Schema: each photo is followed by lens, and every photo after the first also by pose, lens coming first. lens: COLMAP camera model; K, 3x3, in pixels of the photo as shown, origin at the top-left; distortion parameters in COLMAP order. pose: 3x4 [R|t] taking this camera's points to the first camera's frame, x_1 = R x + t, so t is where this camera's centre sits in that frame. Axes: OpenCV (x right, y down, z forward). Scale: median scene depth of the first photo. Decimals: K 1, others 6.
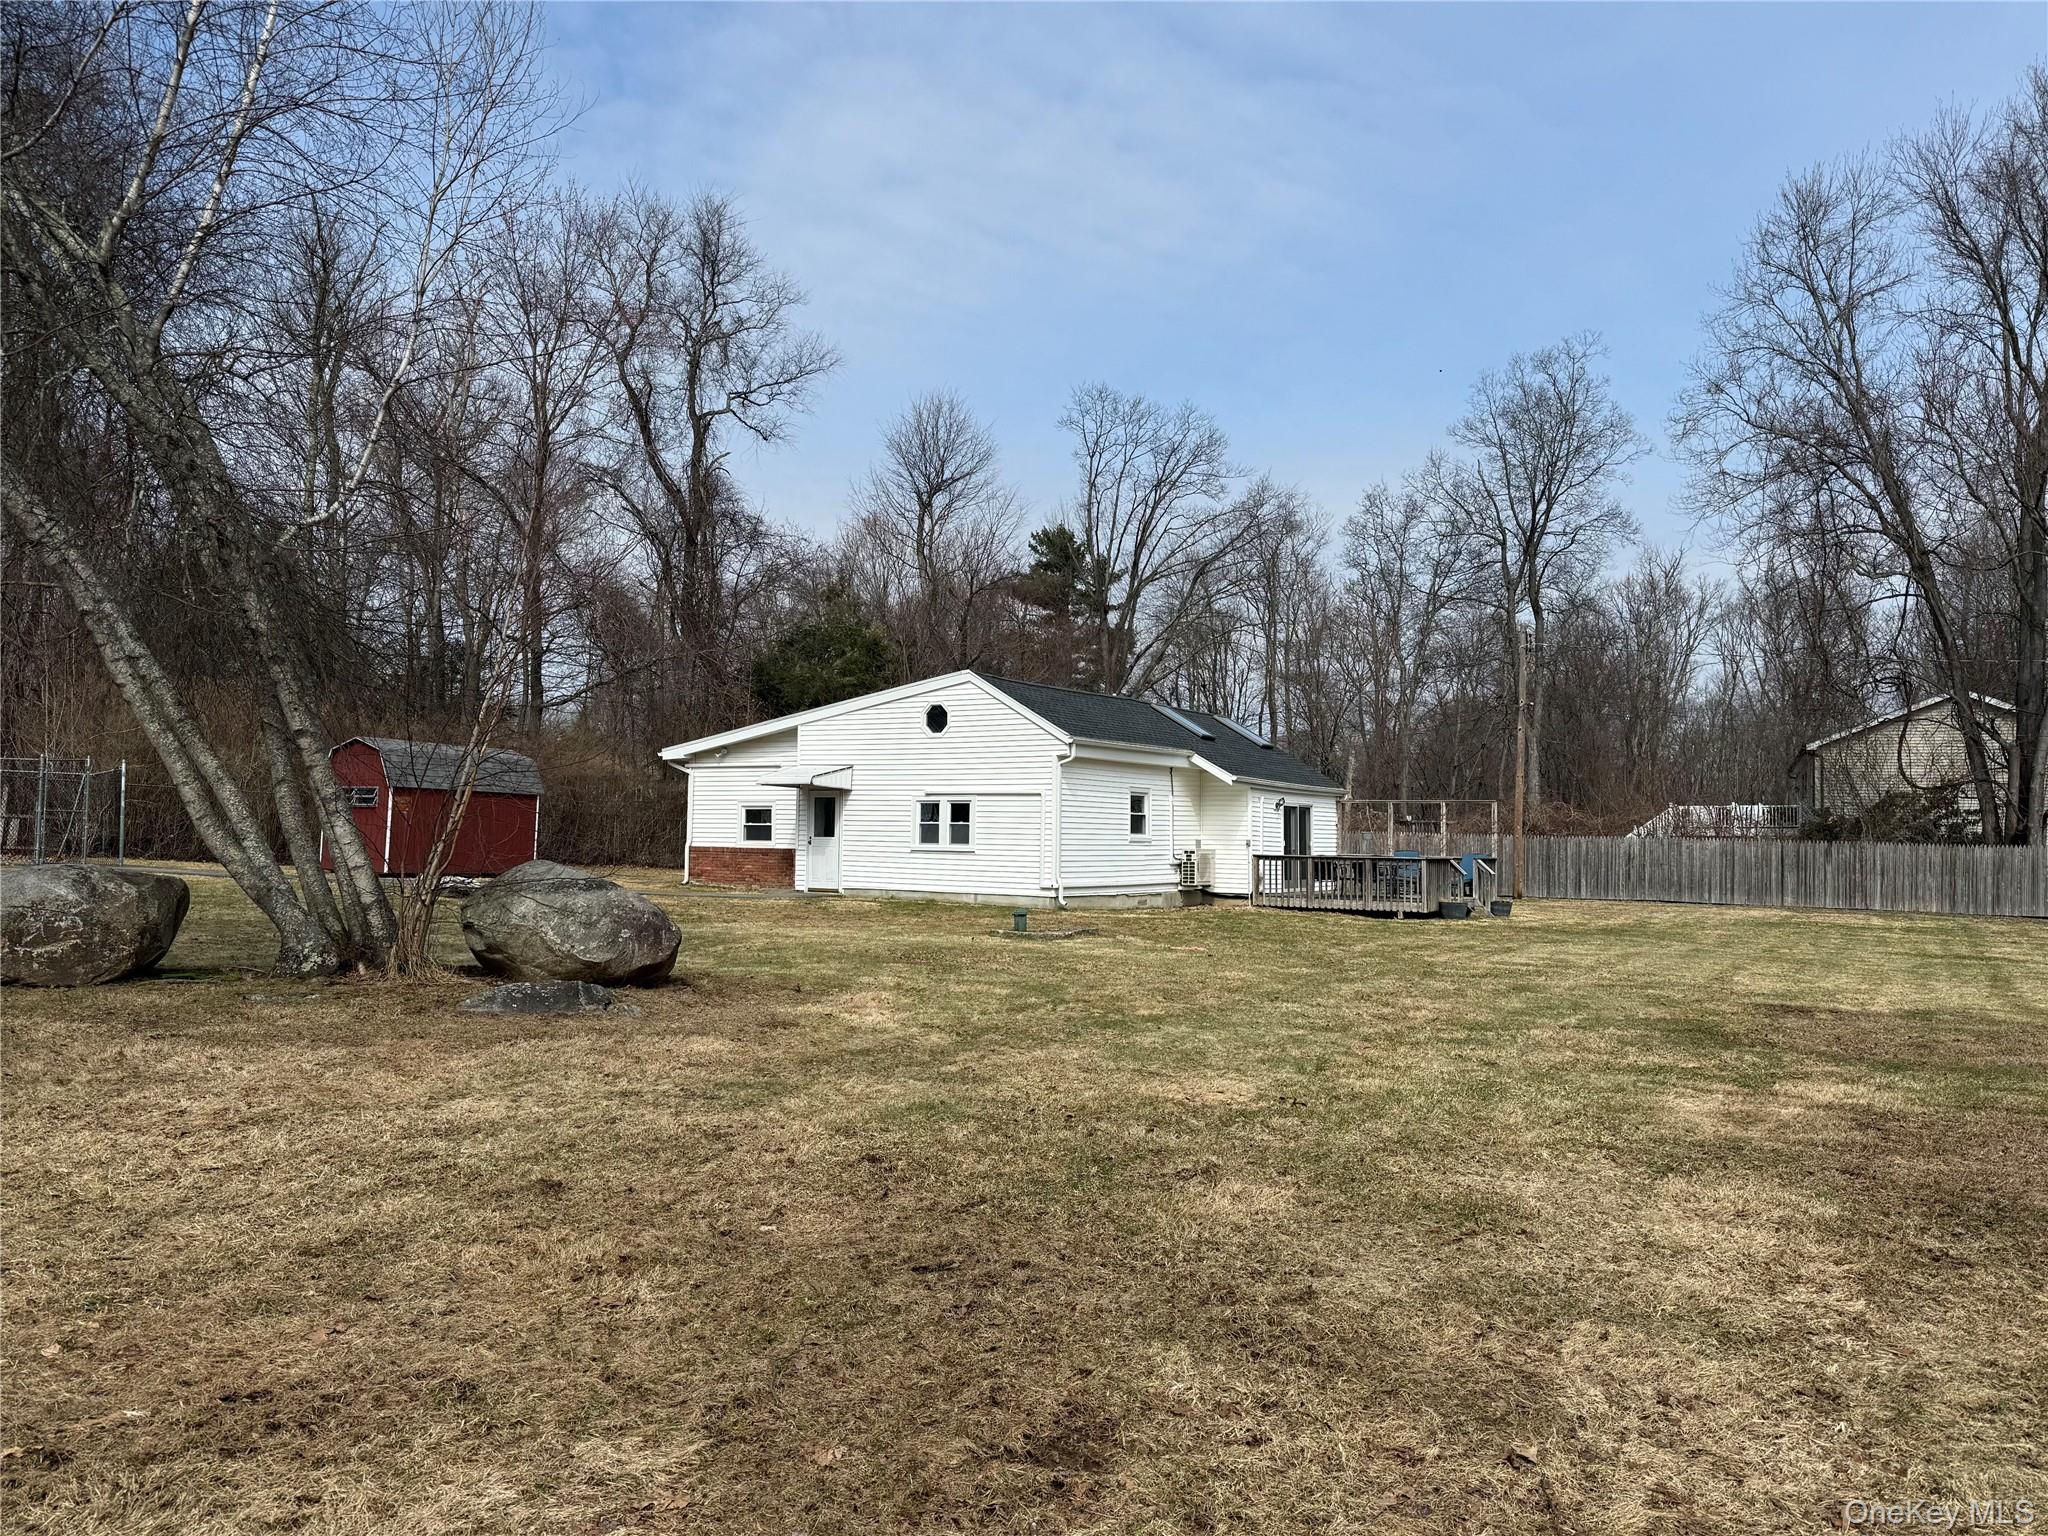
lens RADIAL K [[1487.6, 0, 1024.0], [0, 1487.6, 768.0], [0, 0, 1]] dist [0.177543, 0.000055]
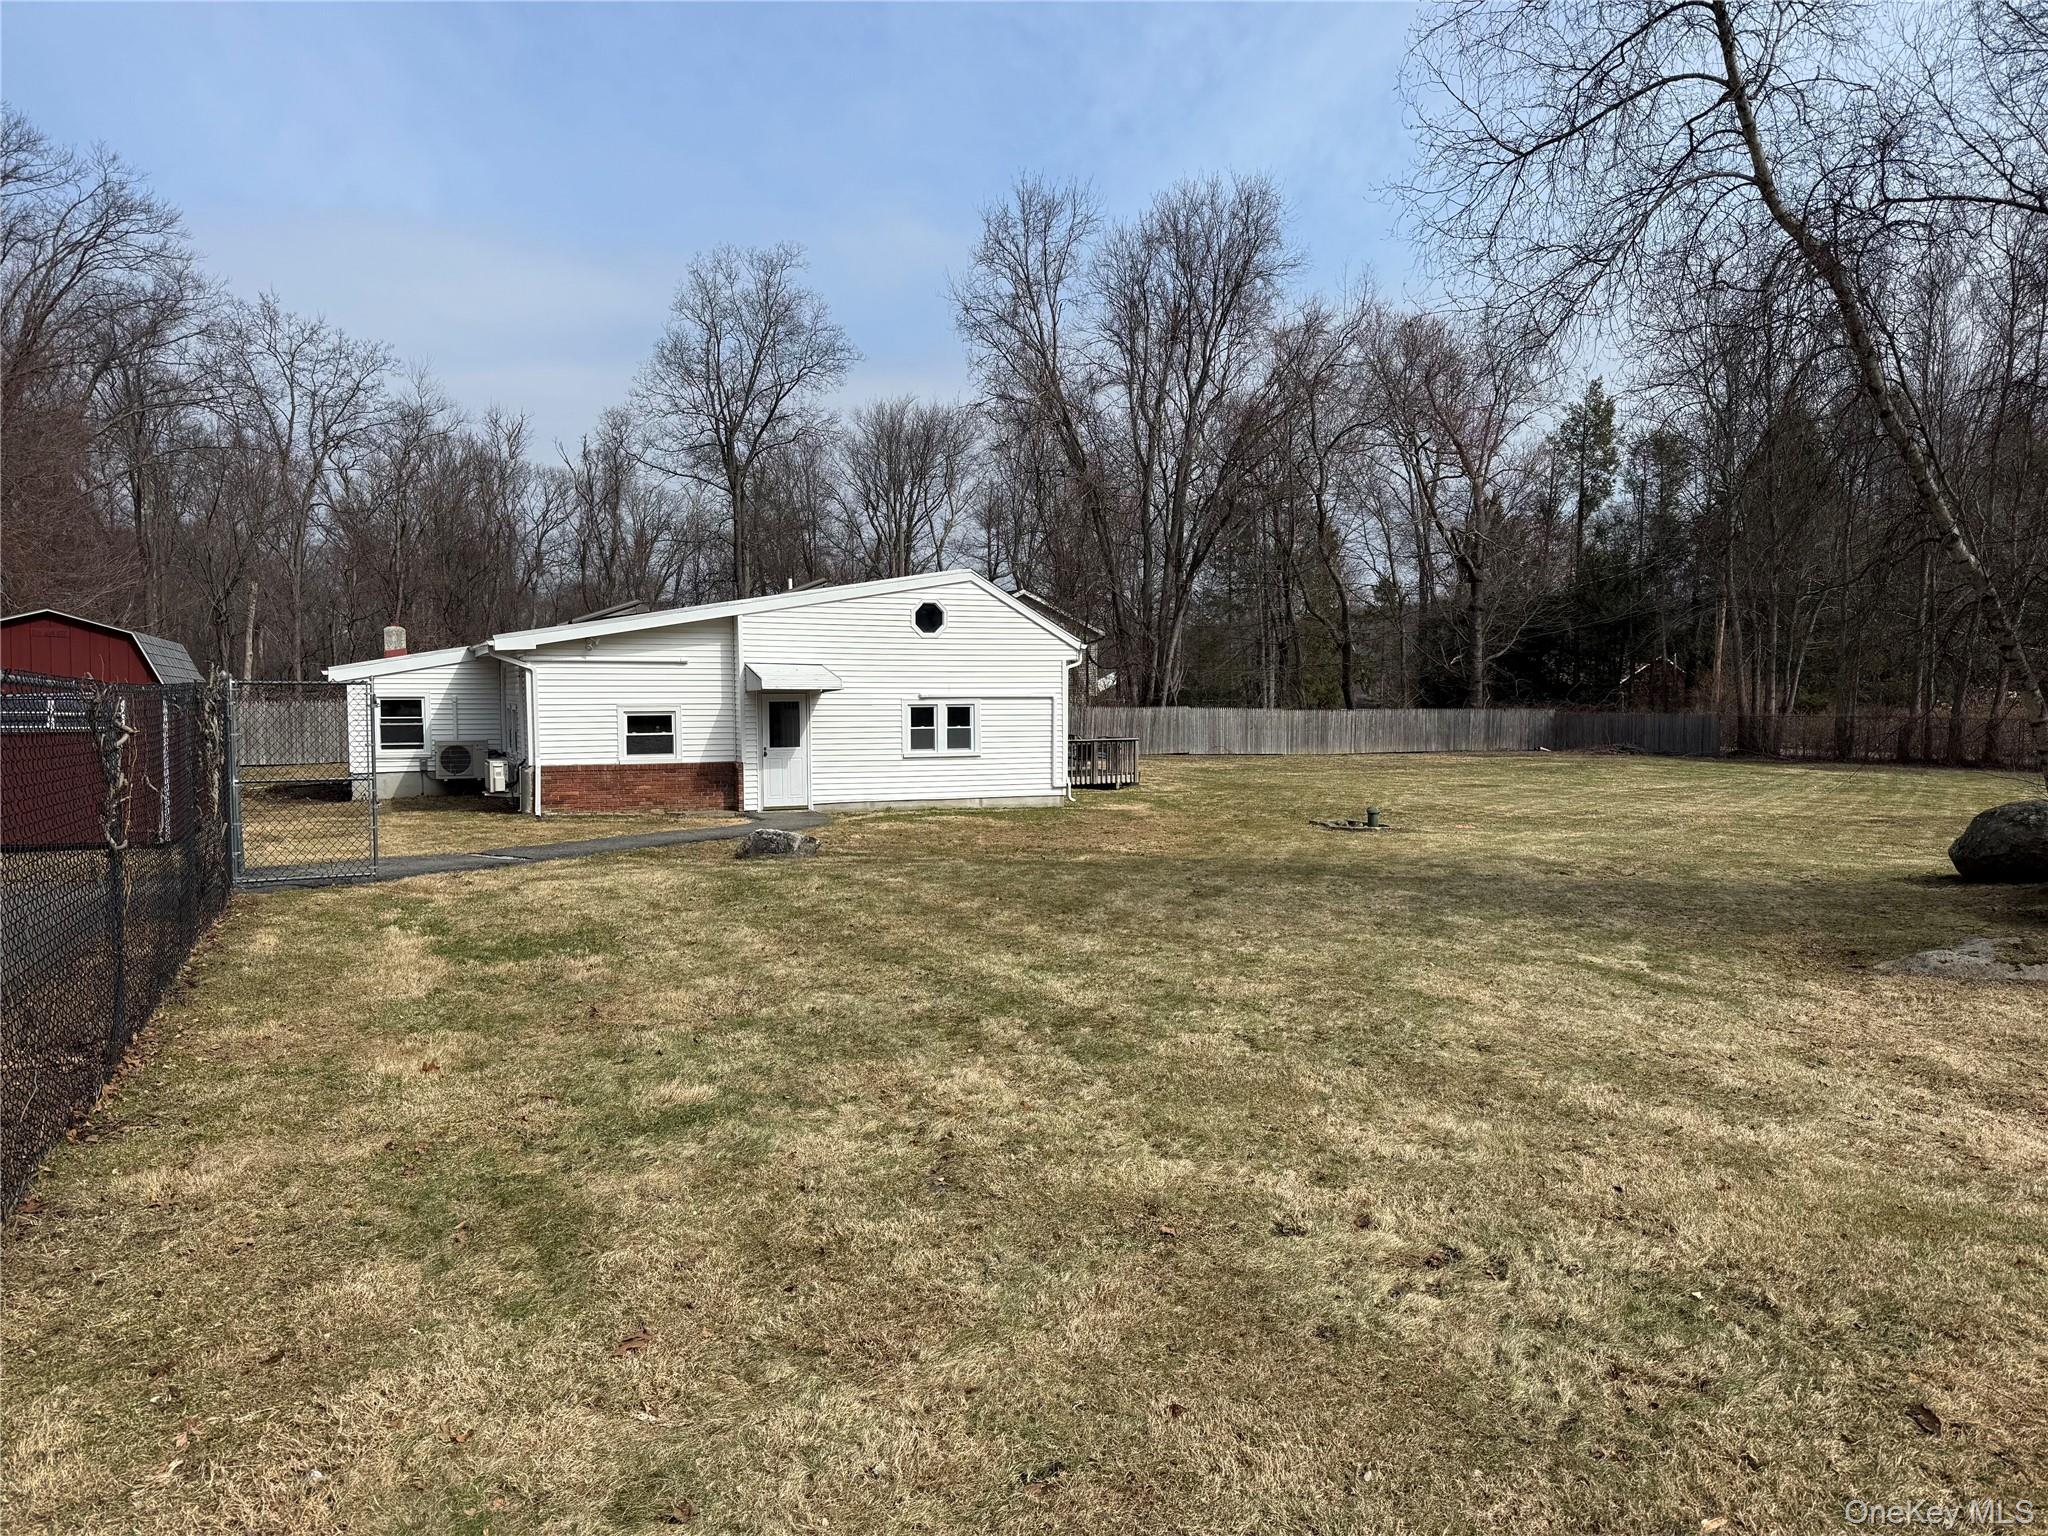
lens RADIAL K [[1440.8, 0, 1083.3], [0, 1440.8, 768.5], [0, 0, 1]] dist [-0.001631, 0.000464]
pose [[0.510402, -0.067358, 0.857294, -0.728577], [-0.032927, 0.994666, 0.097755, -0.027759], [-0.859305, -0.078123, 0.505461, 0.407305]]
